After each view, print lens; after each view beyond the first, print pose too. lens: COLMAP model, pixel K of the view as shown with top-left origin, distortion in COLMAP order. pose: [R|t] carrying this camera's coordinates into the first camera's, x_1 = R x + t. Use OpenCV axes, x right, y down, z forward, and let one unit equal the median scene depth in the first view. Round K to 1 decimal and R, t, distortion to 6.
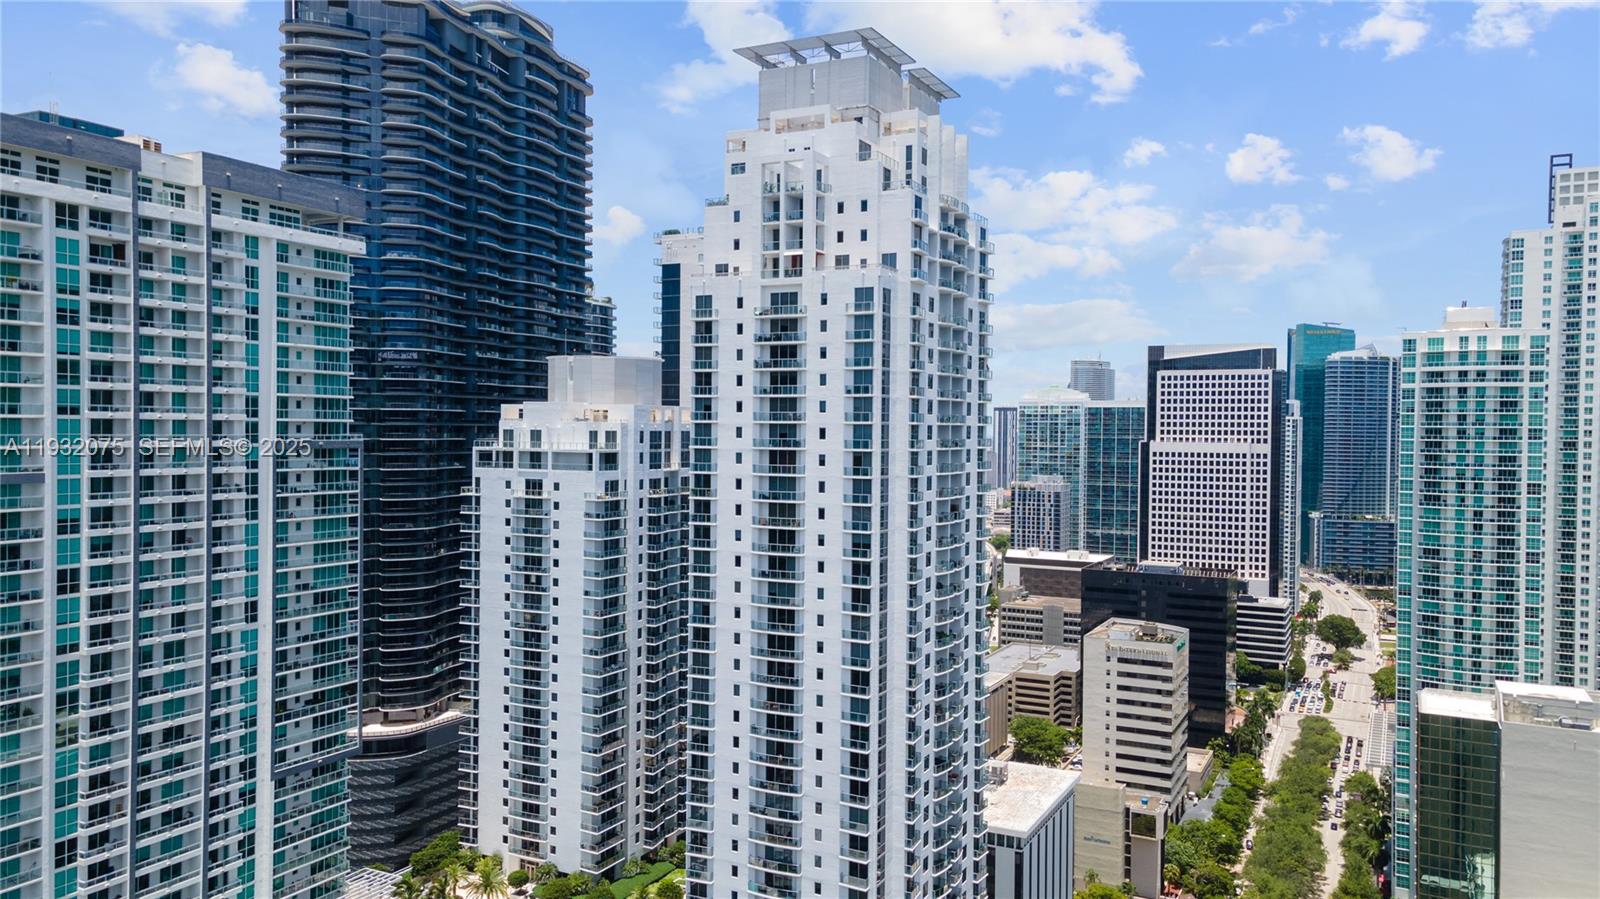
lens RADIAL K [[1153.9, 0, 805.3], [0, 1153.9, 448.3], [0, 0, 1]] dist [-0.007052, 0.036657]
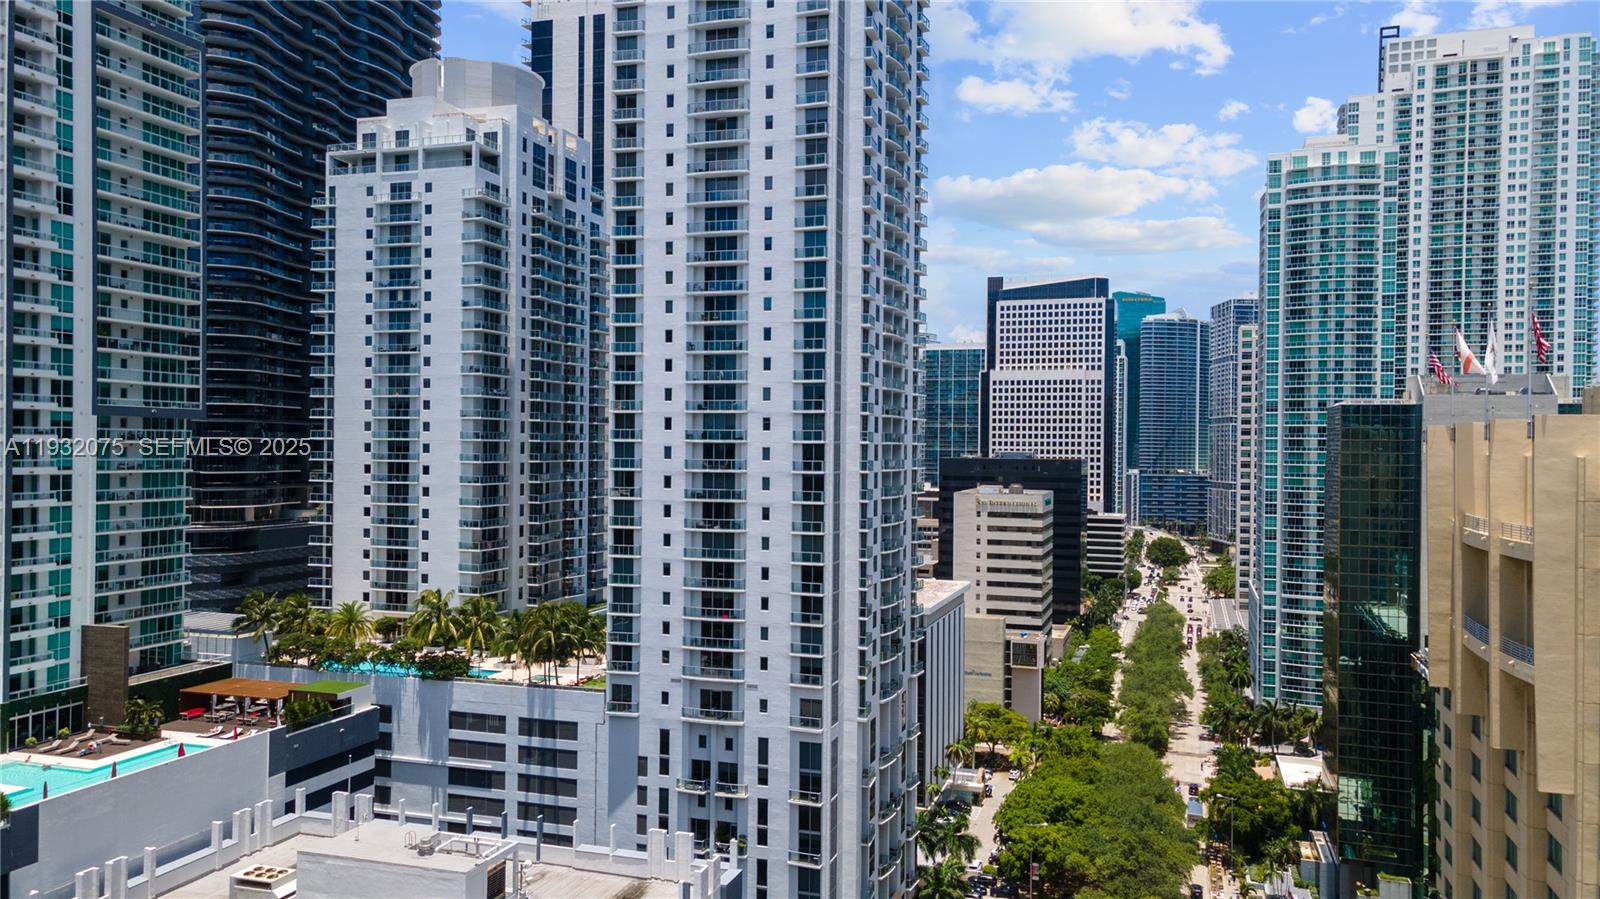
lens RADIAL K [[1153.9, 0, 811.6], [0, 1153.9, 459.3], [0, 0, 1]] dist [-0.007052, 0.036657]
pose [[0.986507, -0.003111, 0.163688, -0.052033], [0.004029, 0.999978, -0.005277, 0.179605], [-0.163668, 0.005865, 0.986498, 0.060235]]
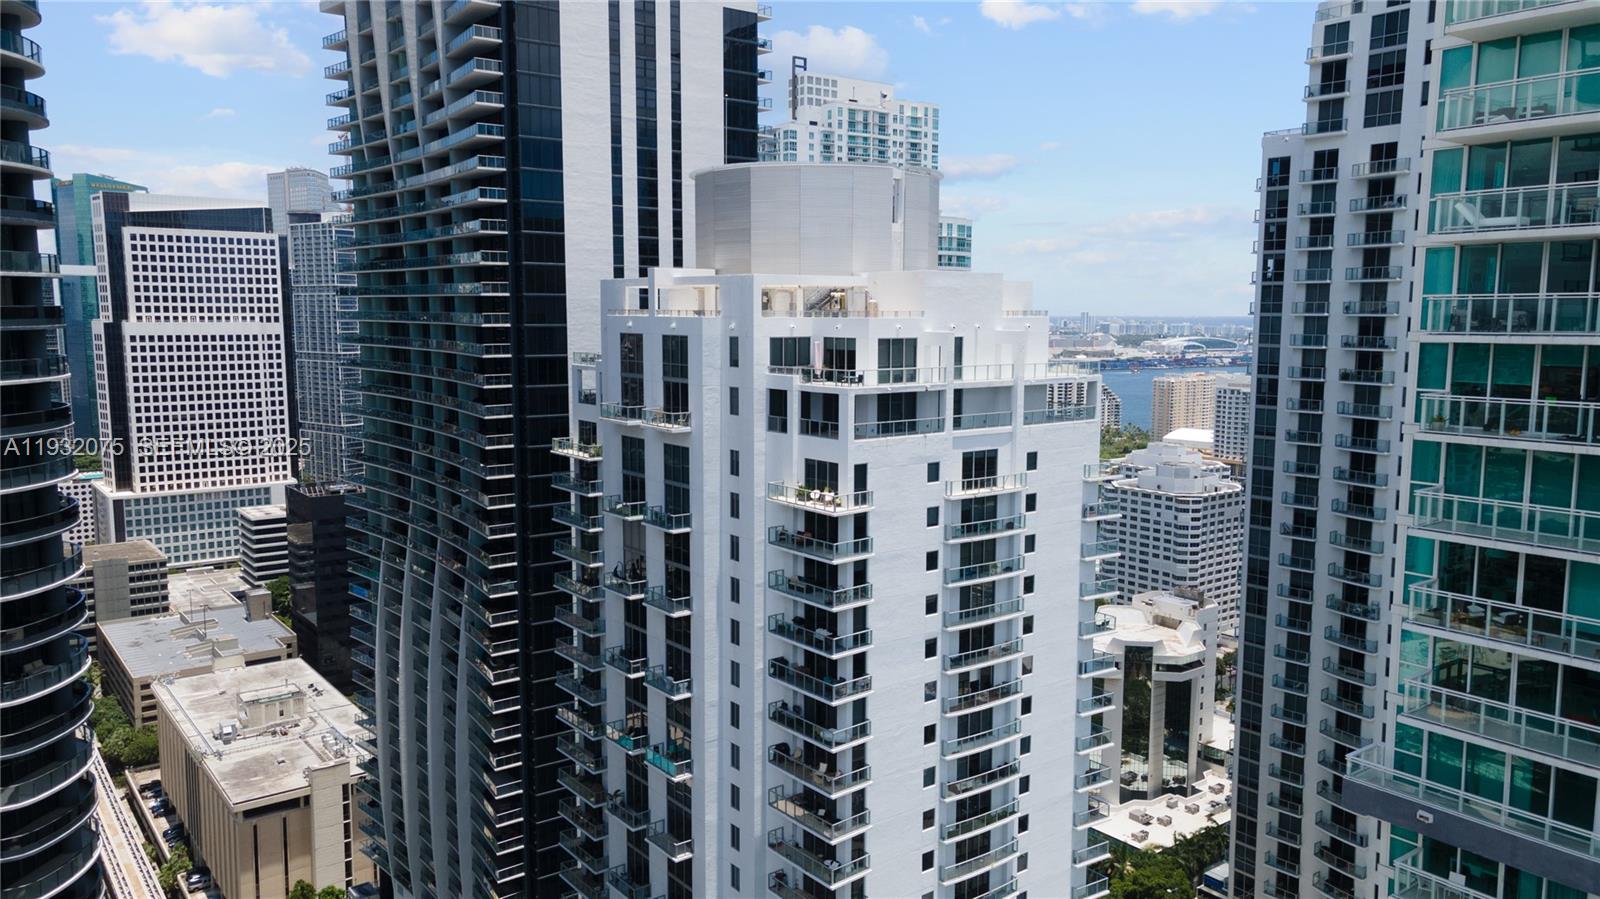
lens RADIAL K [[1153.9, 0, 805.5], [0, 1153.9, 452.0], [0, 0, 1]] dist [-0.007052, 0.036657]
pose [[0.419542, -0.118577, 0.899958, -0.475789], [0.014979, 0.992201, 0.123748, -0.019476], [-0.907612, -0.038438, 0.418046, 0.649006]]
